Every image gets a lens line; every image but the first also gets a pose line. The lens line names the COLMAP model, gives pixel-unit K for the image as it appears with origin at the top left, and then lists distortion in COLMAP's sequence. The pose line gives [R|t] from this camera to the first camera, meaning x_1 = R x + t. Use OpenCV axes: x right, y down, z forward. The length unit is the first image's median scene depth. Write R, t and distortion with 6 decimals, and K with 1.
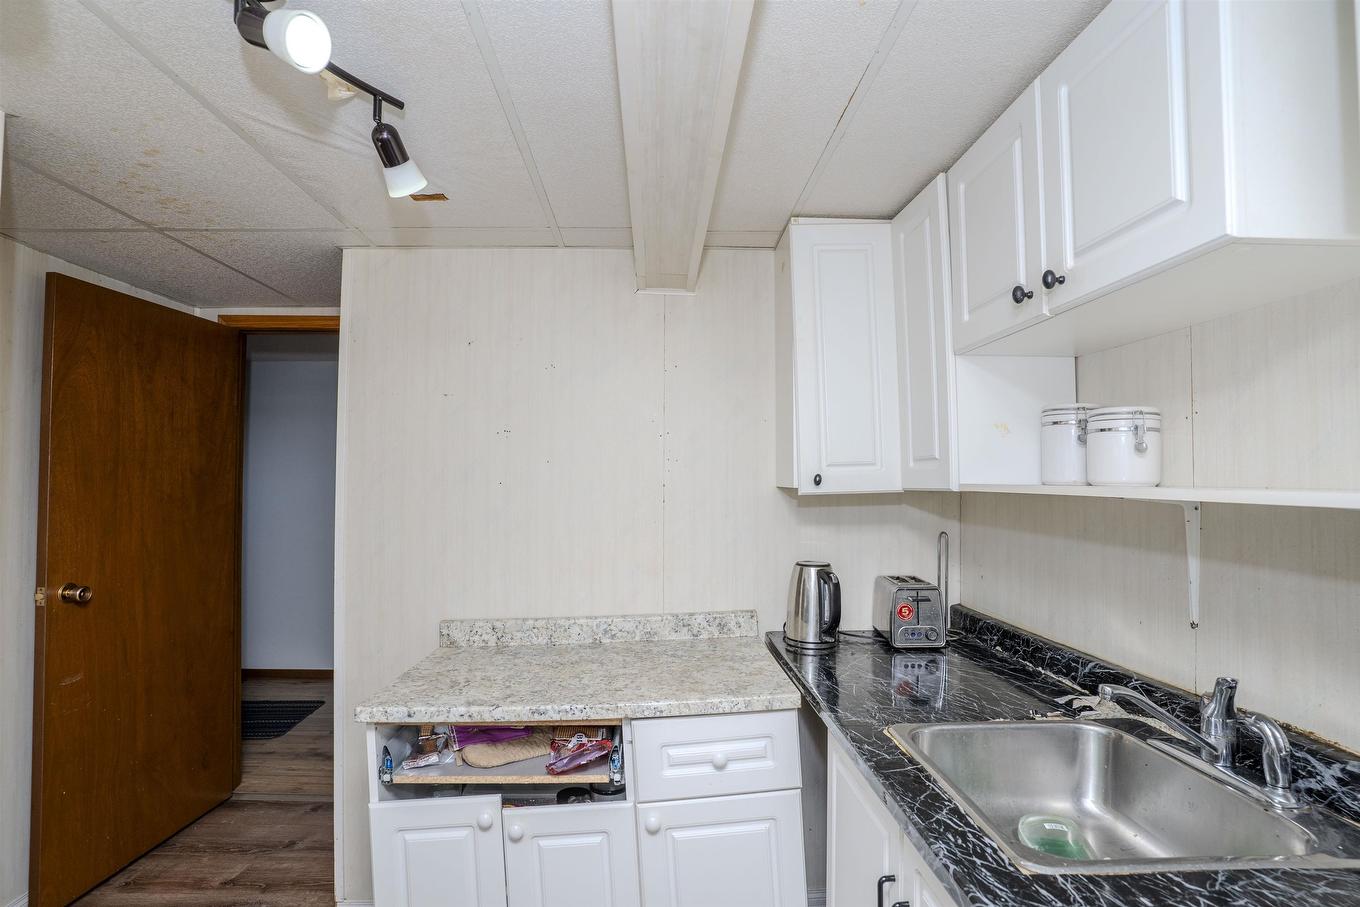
lens RADIAL K [[694.0, 0, 680.0], [0, 694.0, 453.5], [0, 0, 1]] dist [-0.001346, 0.000579]
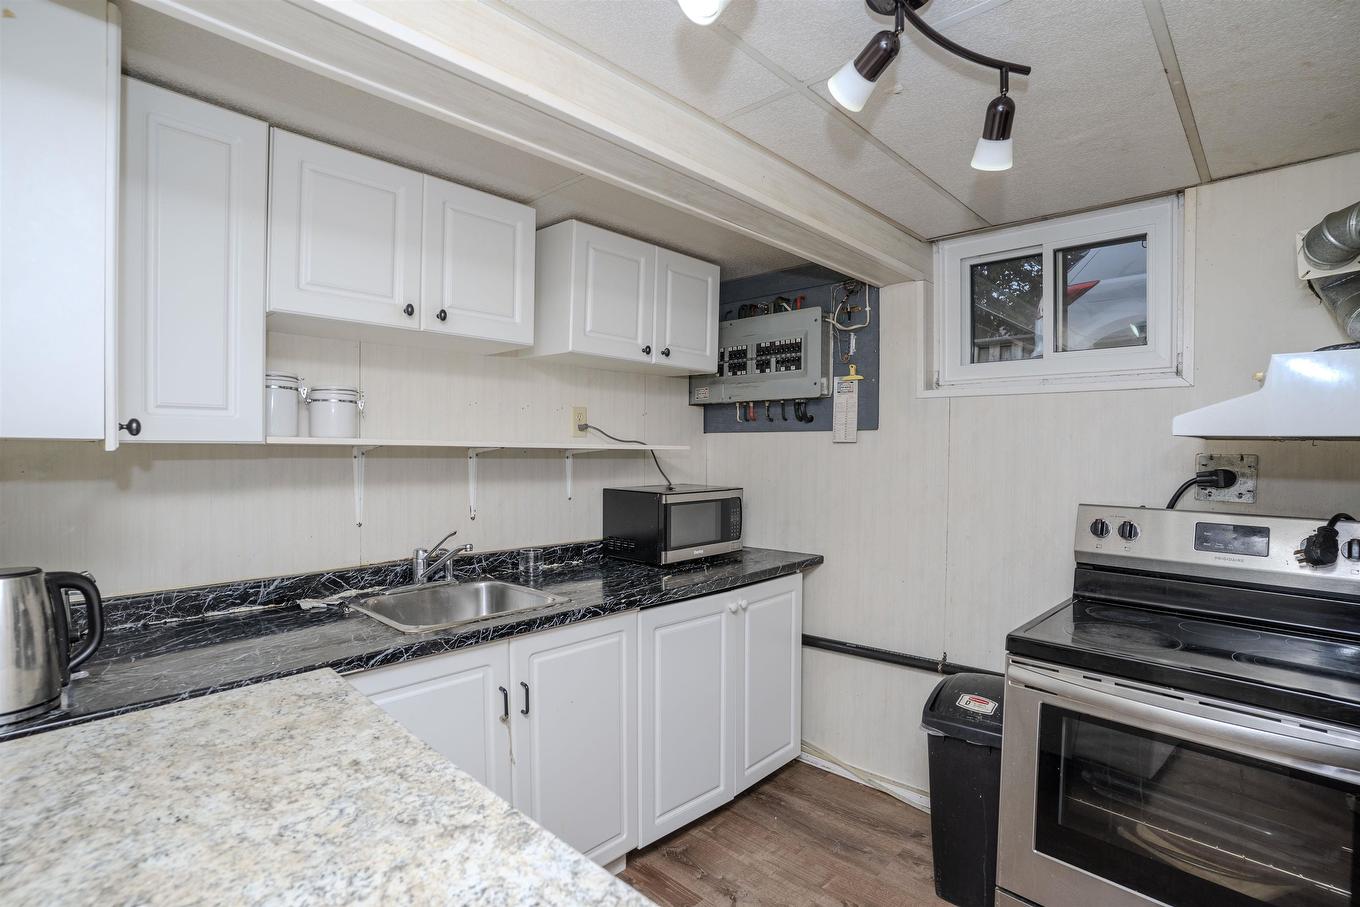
lens RADIAL K [[694.0, 0, 680.0], [0, 694.0, 453.5], [0, 0, 1]] dist [-0.001346, 0.000579]
pose [[-0.724029, 0.002908, 0.689763, -0.715318], [-0.027127, 0.999097, -0.032687, 0.082553], [-0.689235, -0.042377, -0.723297, 1.255644]]
